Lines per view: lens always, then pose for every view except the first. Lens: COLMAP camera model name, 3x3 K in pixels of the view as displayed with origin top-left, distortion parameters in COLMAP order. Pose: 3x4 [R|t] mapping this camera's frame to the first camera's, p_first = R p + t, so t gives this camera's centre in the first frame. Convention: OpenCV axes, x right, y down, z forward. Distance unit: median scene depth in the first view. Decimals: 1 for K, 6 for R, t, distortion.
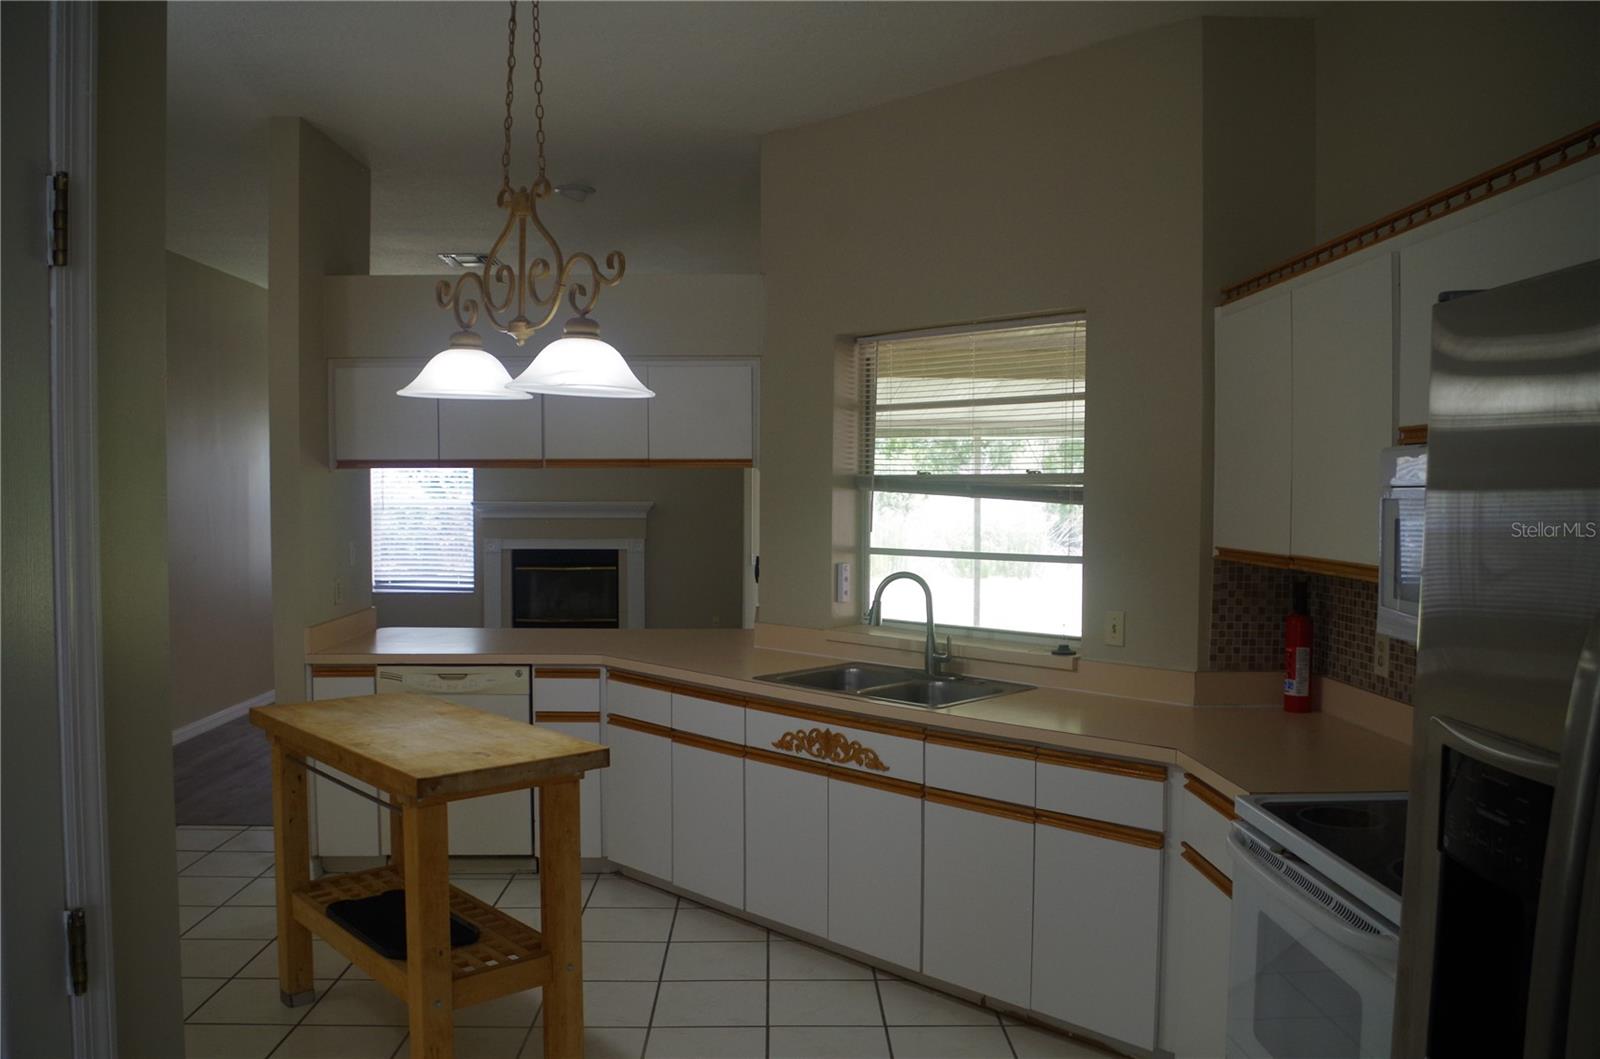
lens RADIAL K [[1247.2, 0, 803.2], [0, 1247.2, 545.4], [0, 0, 1]] dist [-0.090218, 0.044754]
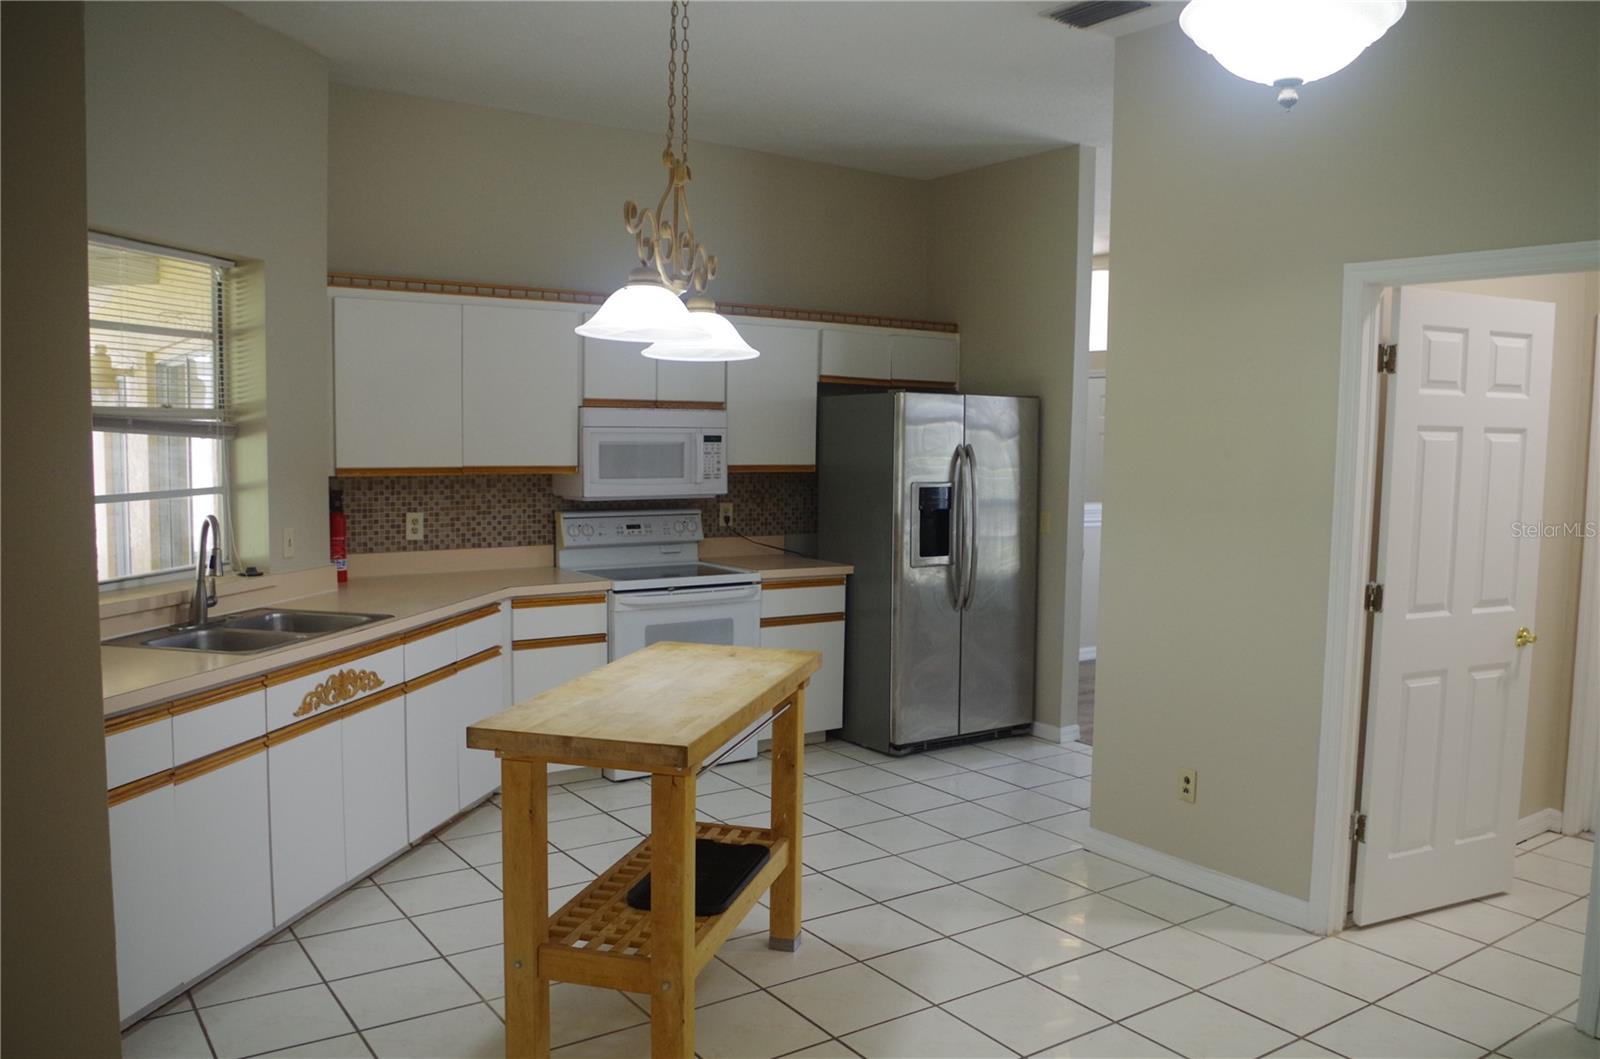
lens RADIAL K [[1247.2, 0, 803.2], [0, 1247.2, 545.4], [0, 0, 1]] dist [-0.090218, 0.044754]
pose [[-0.553084, -0.087131, 0.828556, -1.003065], [0.020605, 0.992781, 0.118155, -0.059505], [-0.832870, 0.082422, -0.547297, 1.247344]]
